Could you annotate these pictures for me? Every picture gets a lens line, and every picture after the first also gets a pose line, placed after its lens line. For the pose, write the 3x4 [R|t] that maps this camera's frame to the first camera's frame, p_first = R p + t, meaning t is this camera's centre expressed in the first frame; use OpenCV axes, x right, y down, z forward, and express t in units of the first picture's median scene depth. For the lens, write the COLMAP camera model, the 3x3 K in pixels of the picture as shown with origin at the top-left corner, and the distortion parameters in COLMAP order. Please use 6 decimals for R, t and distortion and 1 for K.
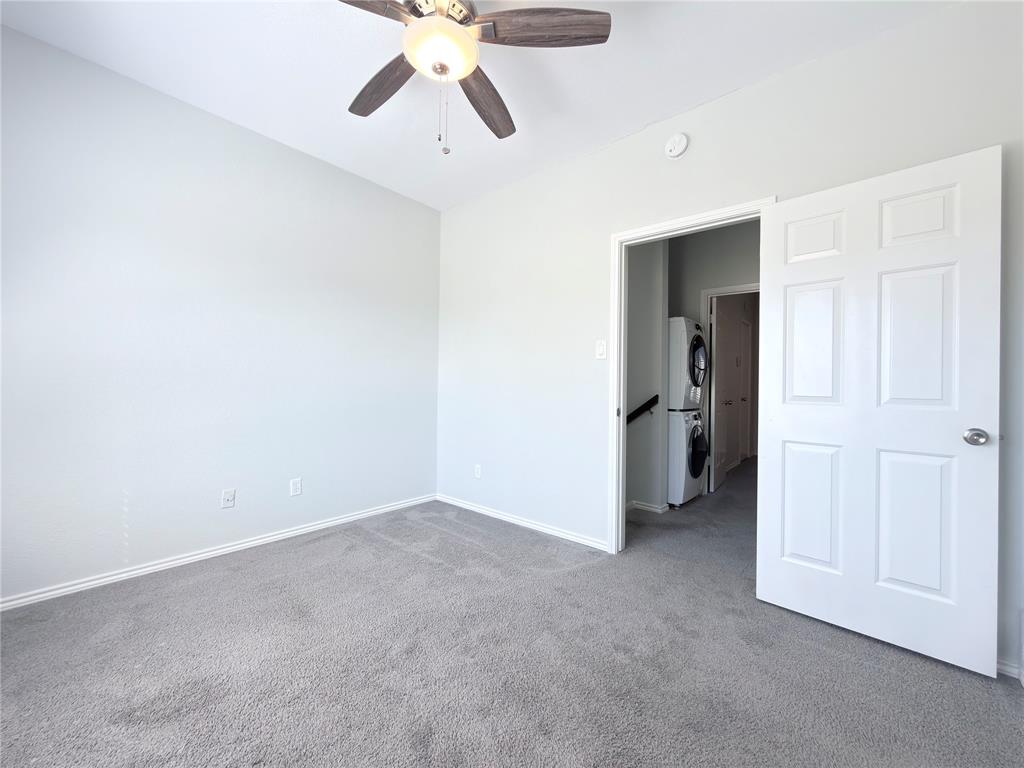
lens RADIAL K [[407.0, 0, 514.2], [0, 407.0, 382.9], [0, 0, 1]] dist [-0.000210, -0.000124]
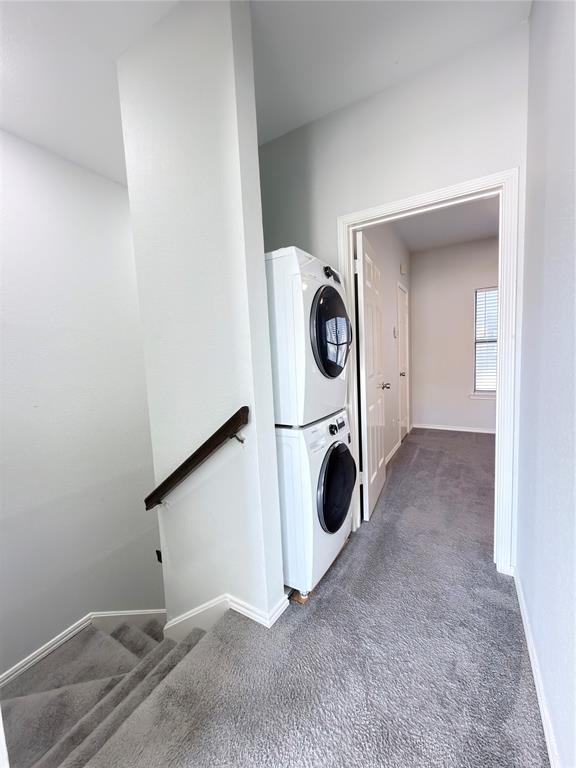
lens RADIAL K [[305.3, 0, 288.0], [0, 305.3, 384.0], [0, 0, 1]] dist [-0.000210, -0.000124]
pose [[0.984541, -0.072130, 0.159616, 0.318847], [0.058166, 0.994197, 0.090492, -0.025564], [-0.165217, -0.079809, 0.983023, 0.584668]]
